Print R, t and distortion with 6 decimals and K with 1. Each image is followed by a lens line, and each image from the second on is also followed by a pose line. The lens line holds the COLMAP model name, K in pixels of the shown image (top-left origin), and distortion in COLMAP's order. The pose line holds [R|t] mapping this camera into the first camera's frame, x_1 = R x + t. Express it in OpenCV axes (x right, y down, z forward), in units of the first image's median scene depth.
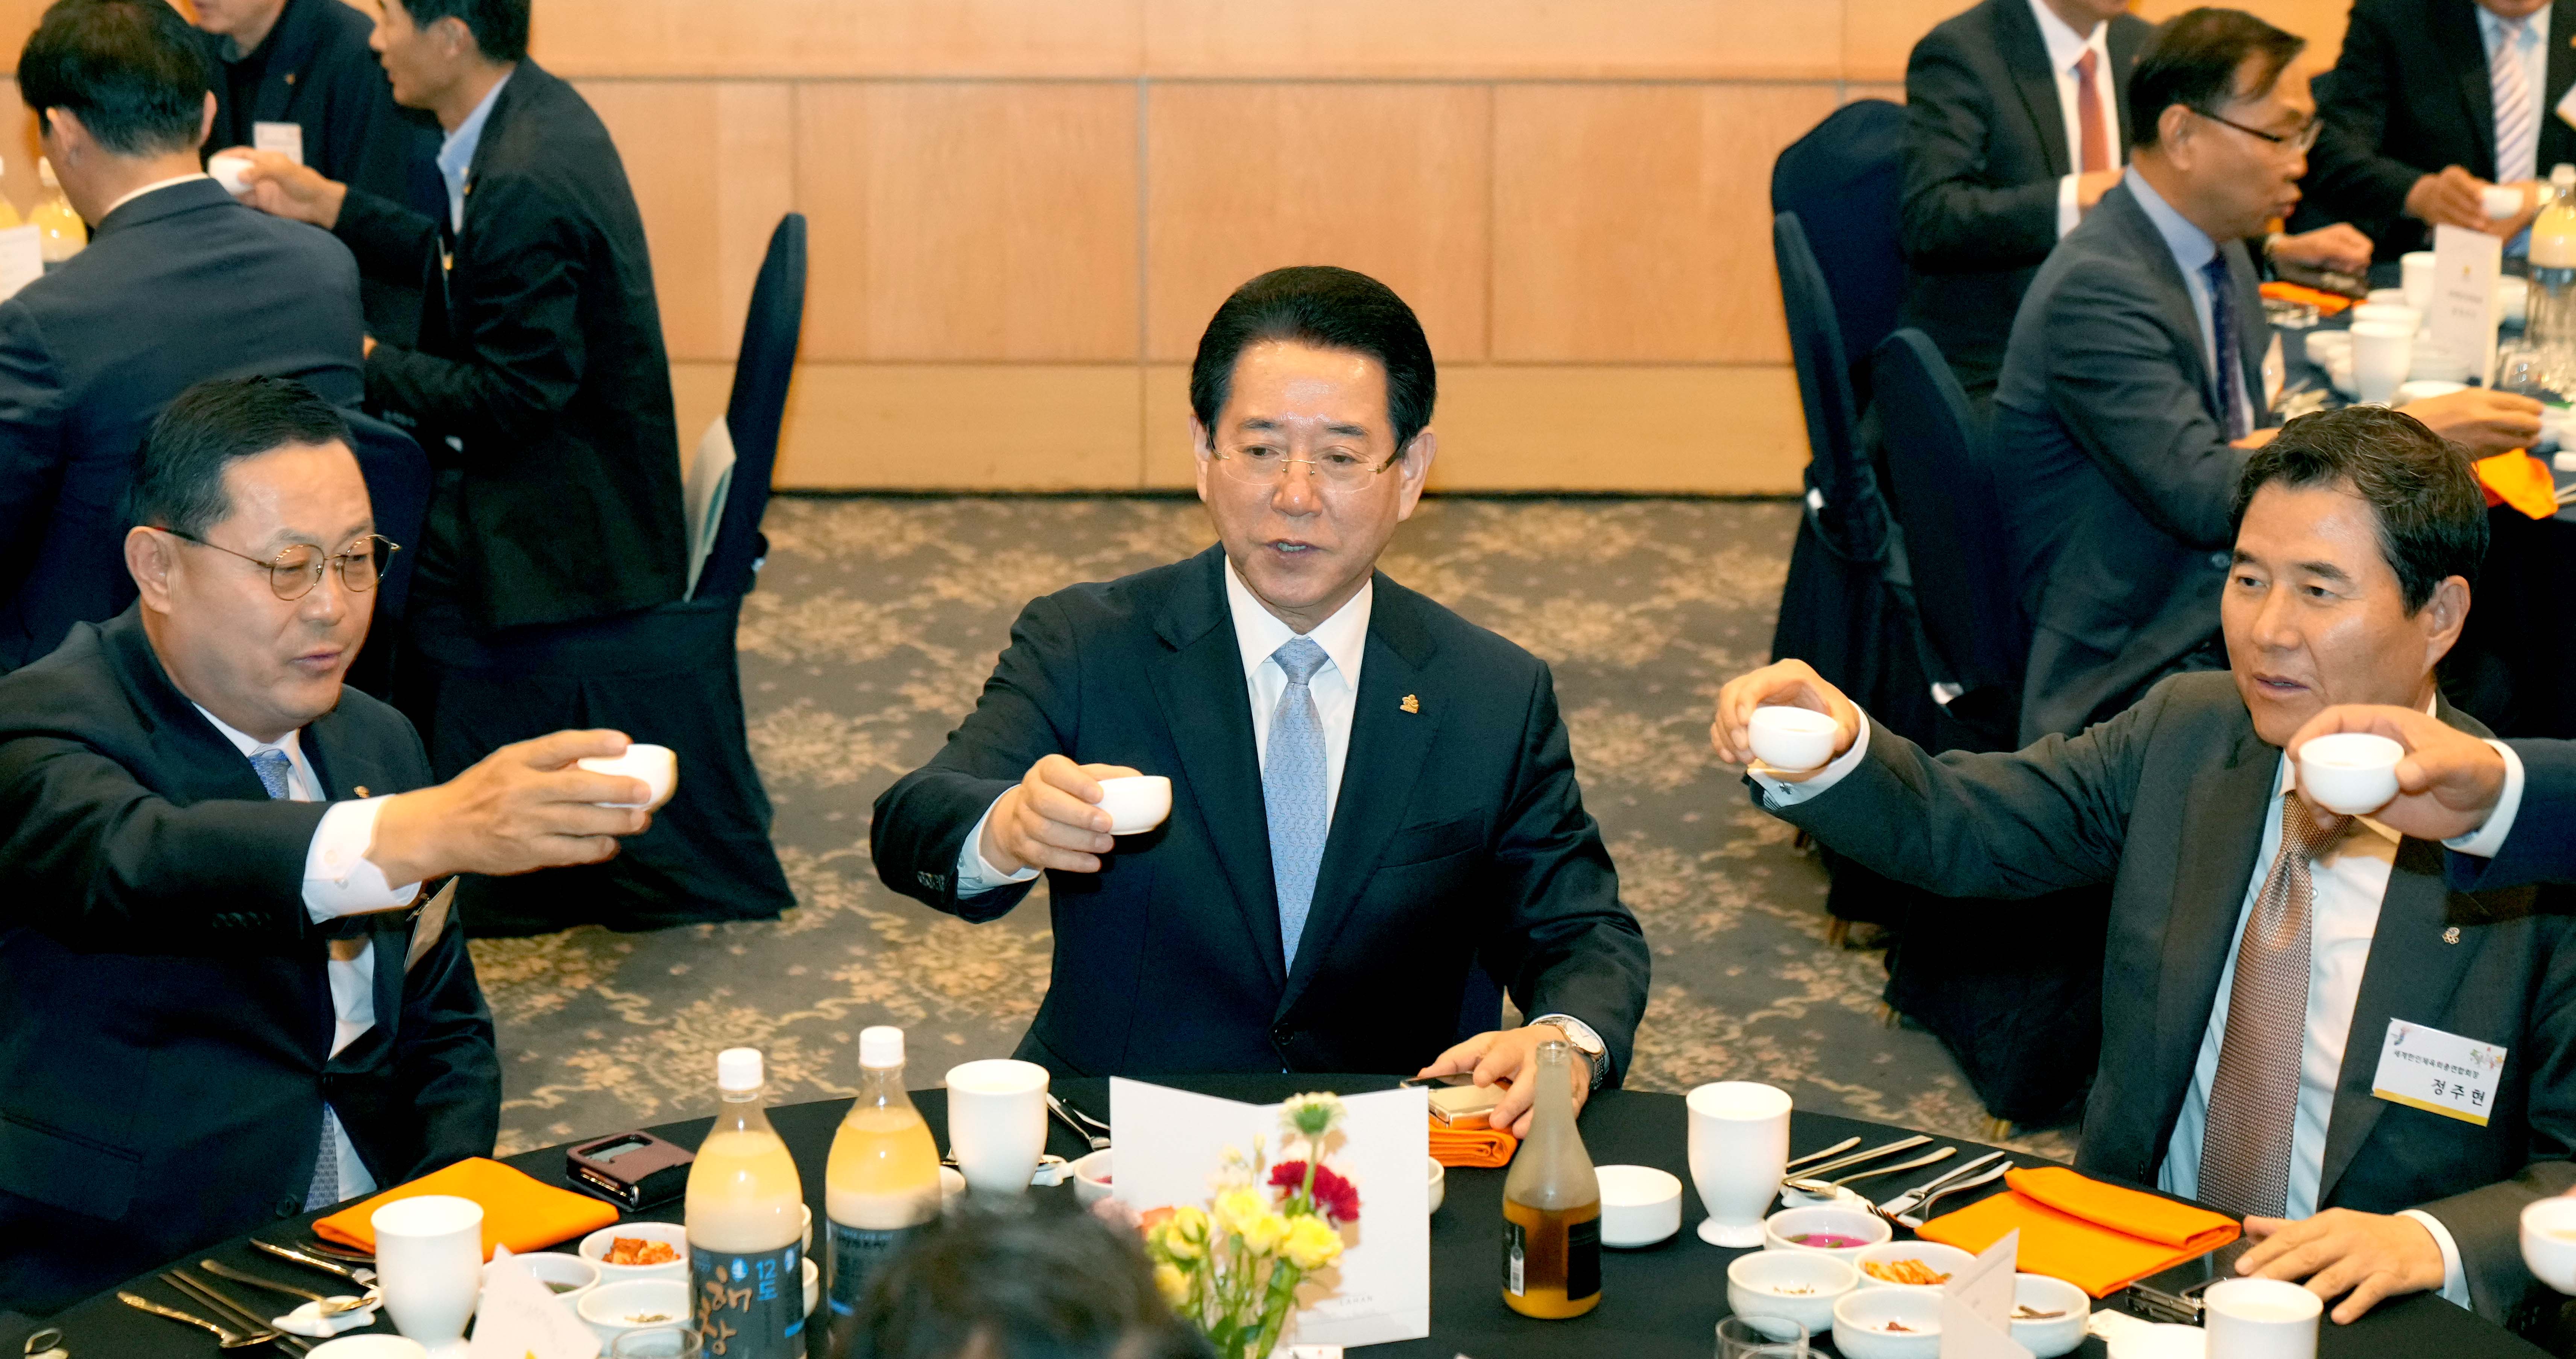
lens RADIAL K [[4394.5, 0, 1289.0], [0, 4394.5, 682.3], [0, 0, 1]] dist [-0.020049, 0.000000]
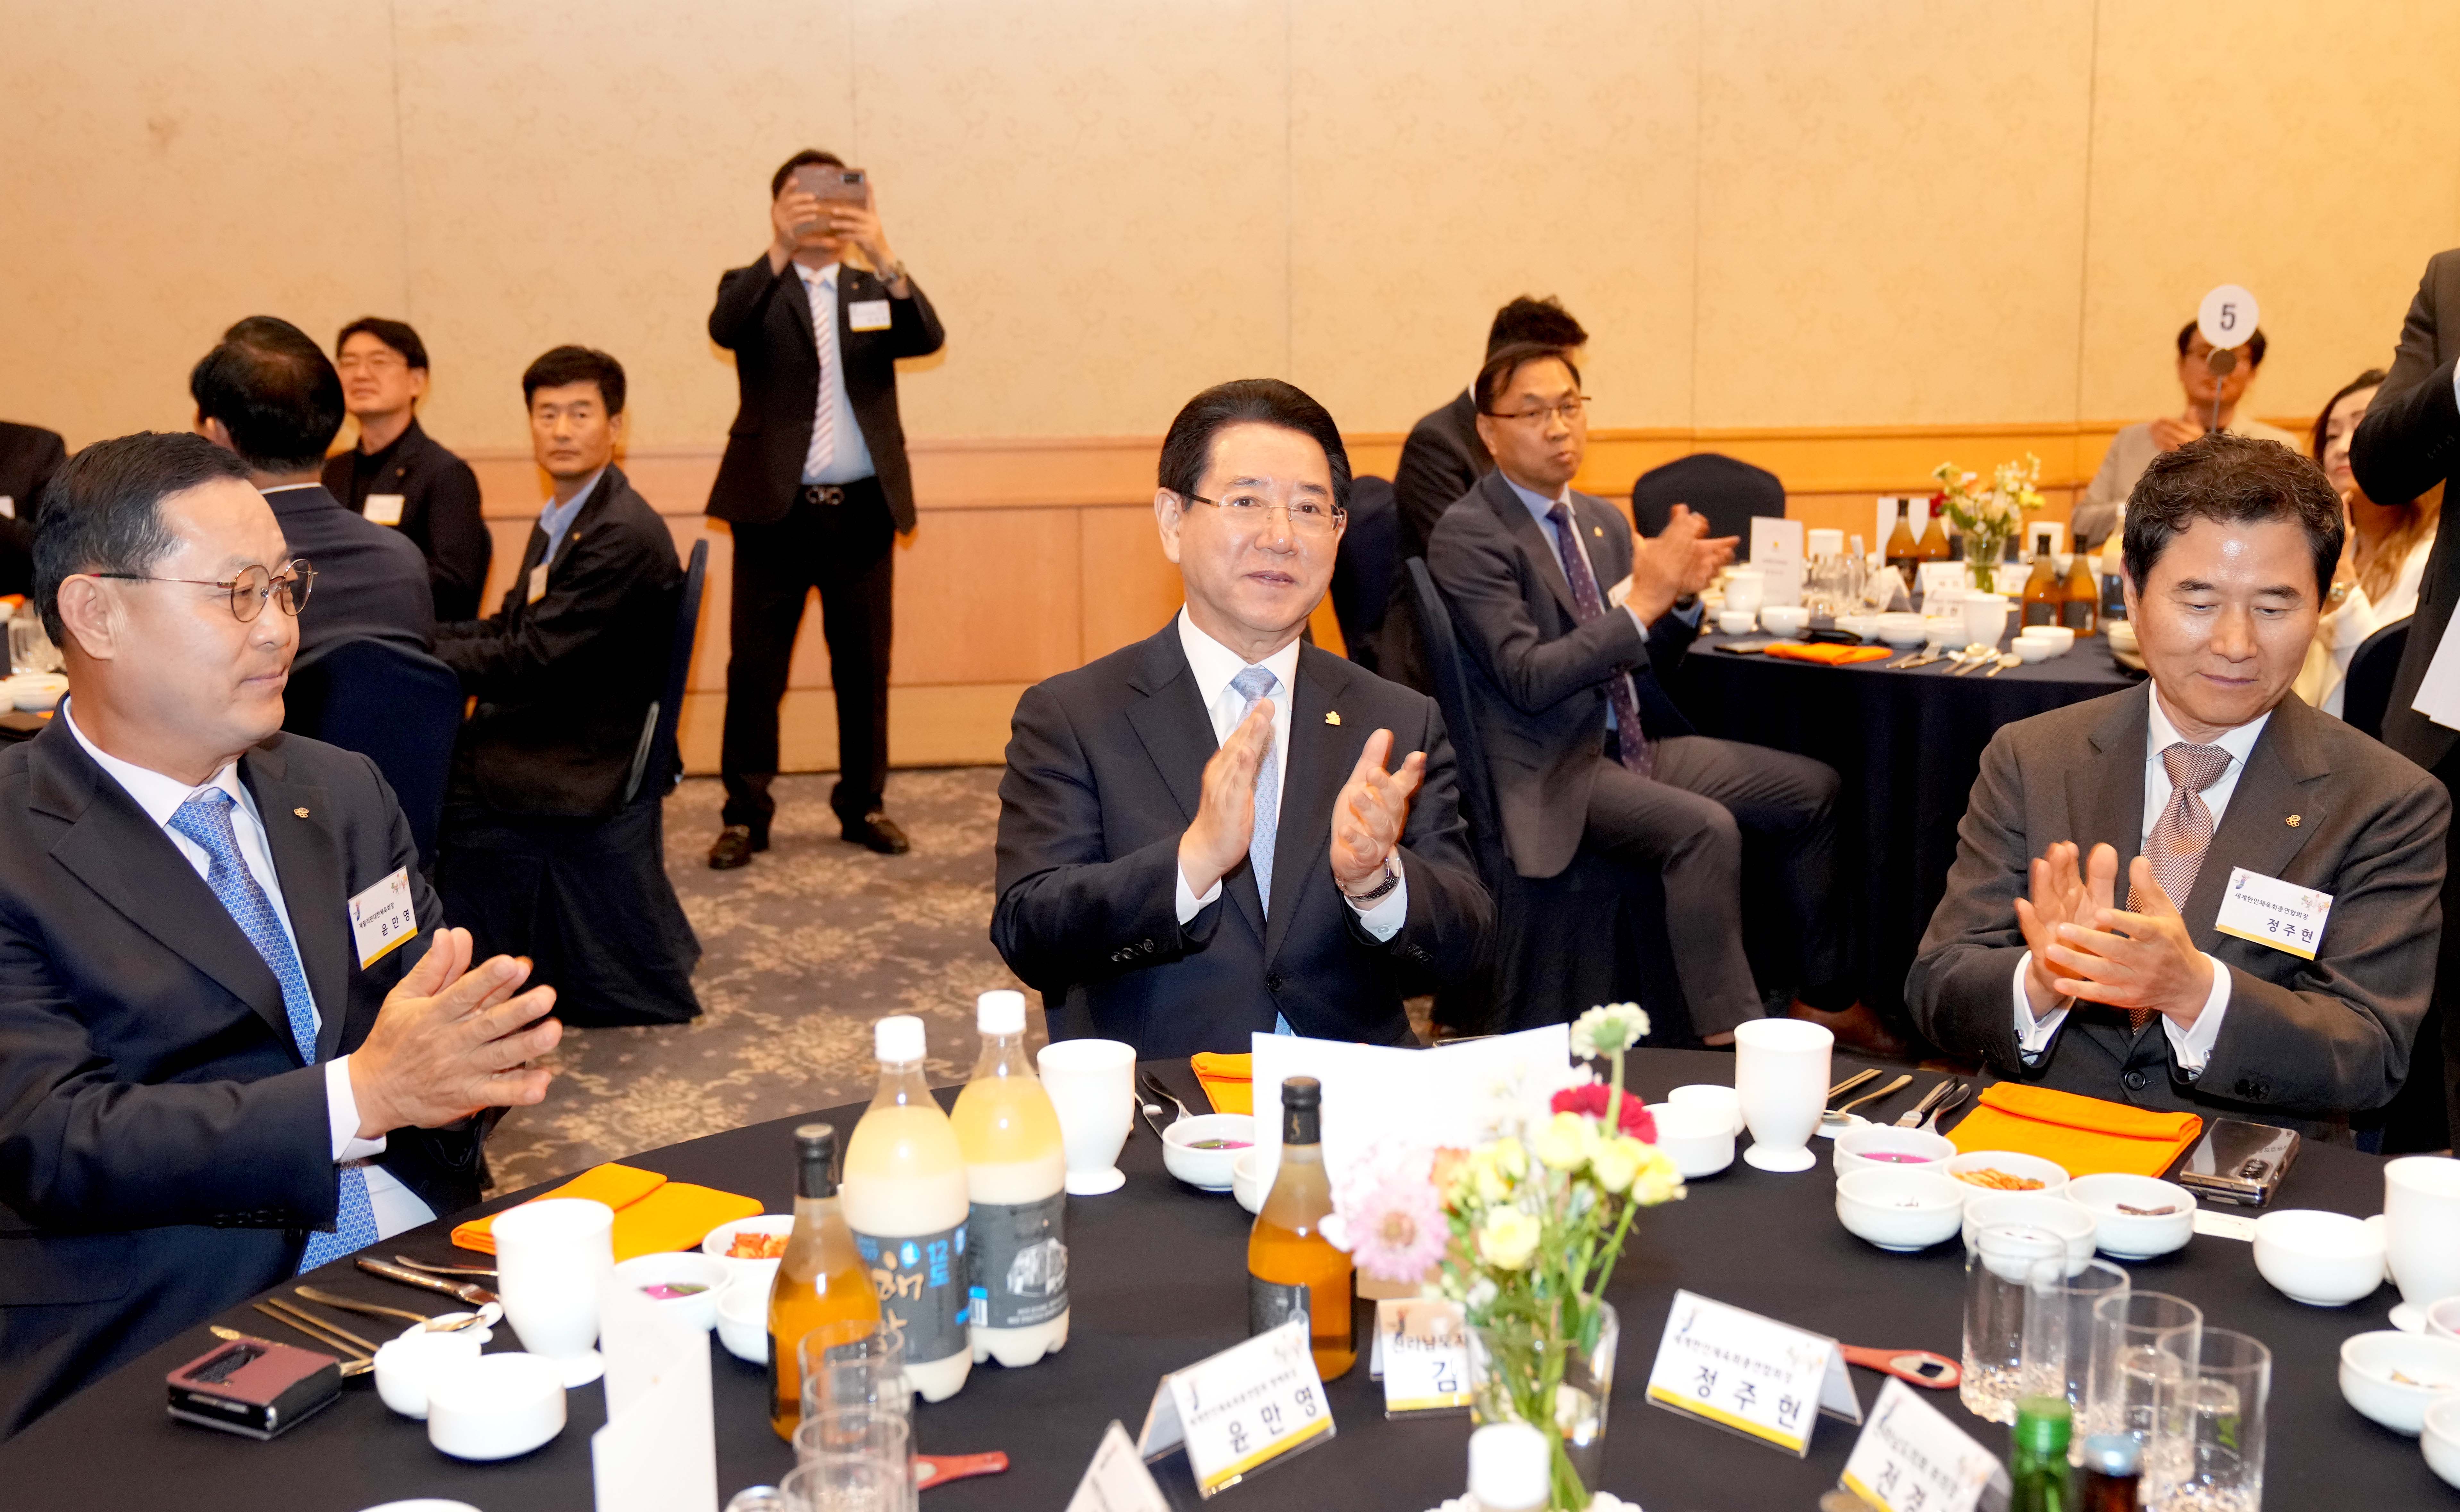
lens RADIAL K [[2410.7, 0, 1227.4], [0, 2410.7, 750.0], [0, 0, 1]] dist [0.006996, 0.000000]
pose [[0.989537, -0.040970, 0.138340, -0.051970], [0.050115, 0.996736, -0.063286, 0.026162], [-0.135296, 0.069557, 0.988361, 0.198780]]
